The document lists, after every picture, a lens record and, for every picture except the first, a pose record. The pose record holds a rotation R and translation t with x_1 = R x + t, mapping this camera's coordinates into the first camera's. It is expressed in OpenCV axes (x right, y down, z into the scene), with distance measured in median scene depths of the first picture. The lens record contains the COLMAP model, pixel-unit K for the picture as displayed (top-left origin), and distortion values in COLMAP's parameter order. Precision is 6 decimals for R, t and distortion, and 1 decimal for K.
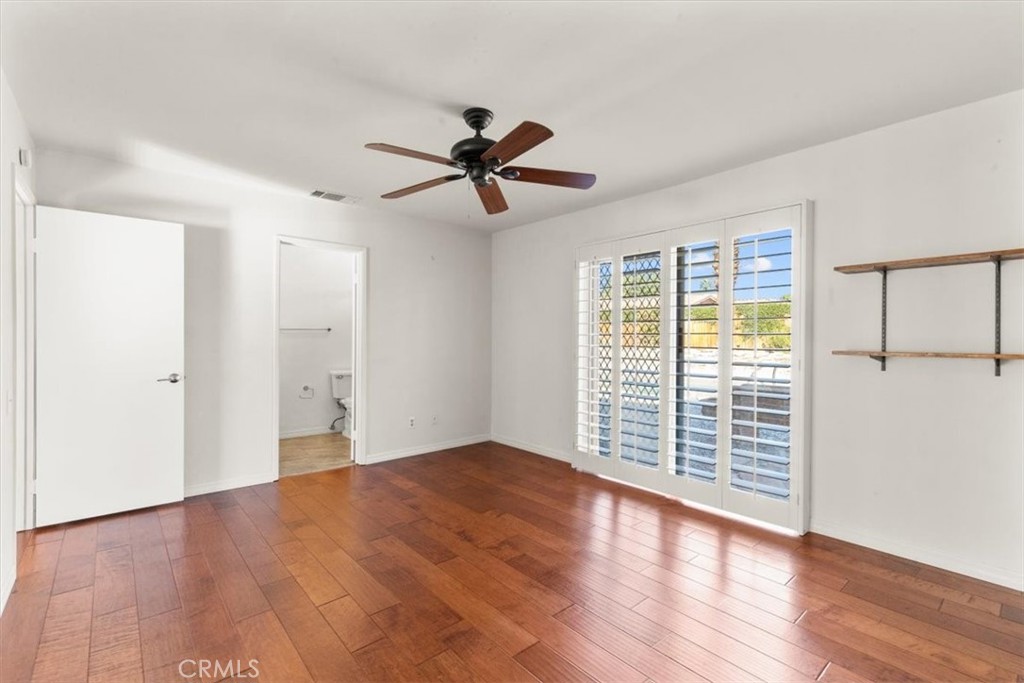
lens RADIAL K [[472.3, 0, 503.6], [0, 472.3, 338.7], [0, 0, 1]] dist [-0.000116, -0.000327]
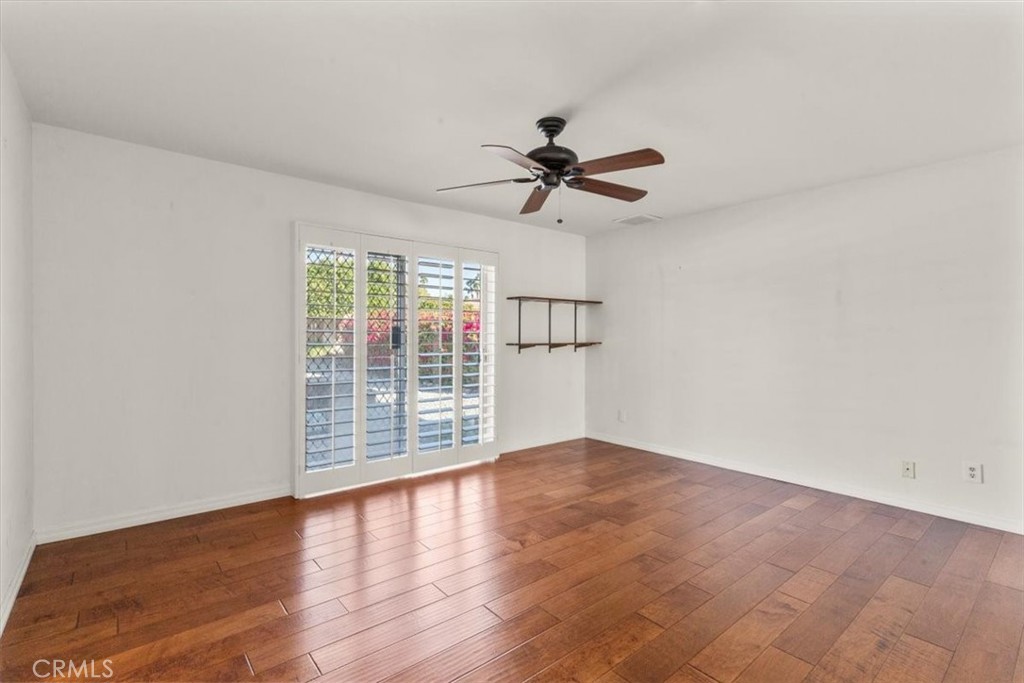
lens RADIAL K [[472.3, 0, 503.6], [0, 472.3, 338.7], [0, 0, 1]] dist [-0.000116, -0.000327]
pose [[-0.000742, -0.012037, 0.999927, -1.068240], [-0.005425, 0.999913, 0.012032, -0.012907], [-0.999985, -0.005416, -0.000807, 1.072257]]
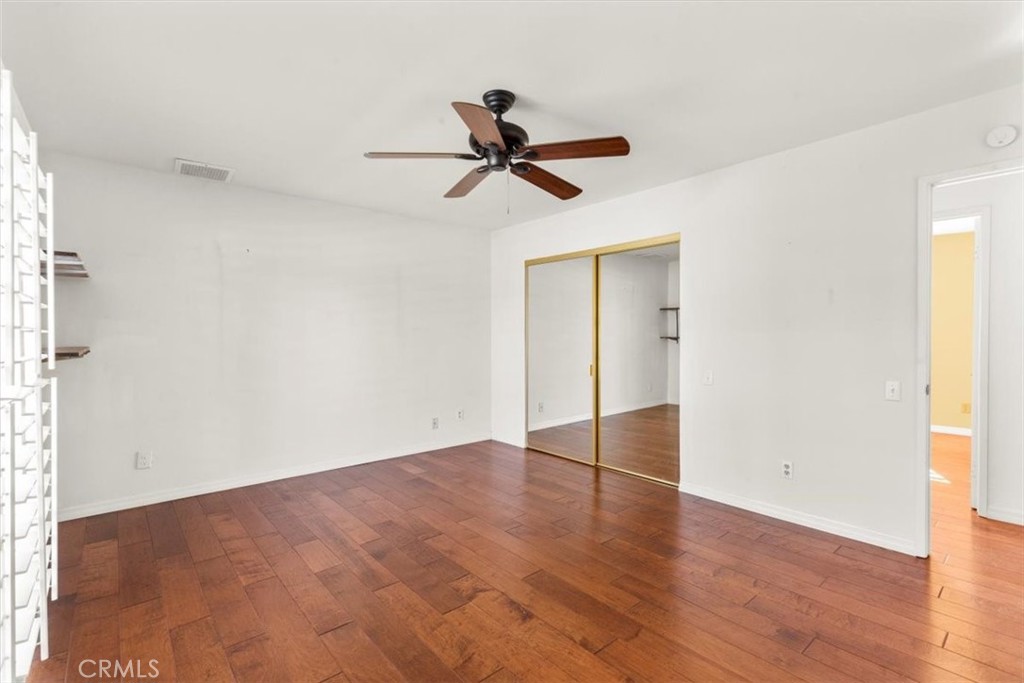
lens RADIAL K [[456.8, 0, 531.0], [0, 456.8, 346.4], [0, 0, 1]] dist [0.001855, 0.000157]
pose [[-0.998651, -0.001947, -0.051879, -0.067140], [-0.003136, 0.999734, 0.022845, -0.003217], [0.051821, 0.022977, -0.998392, 1.840566]]
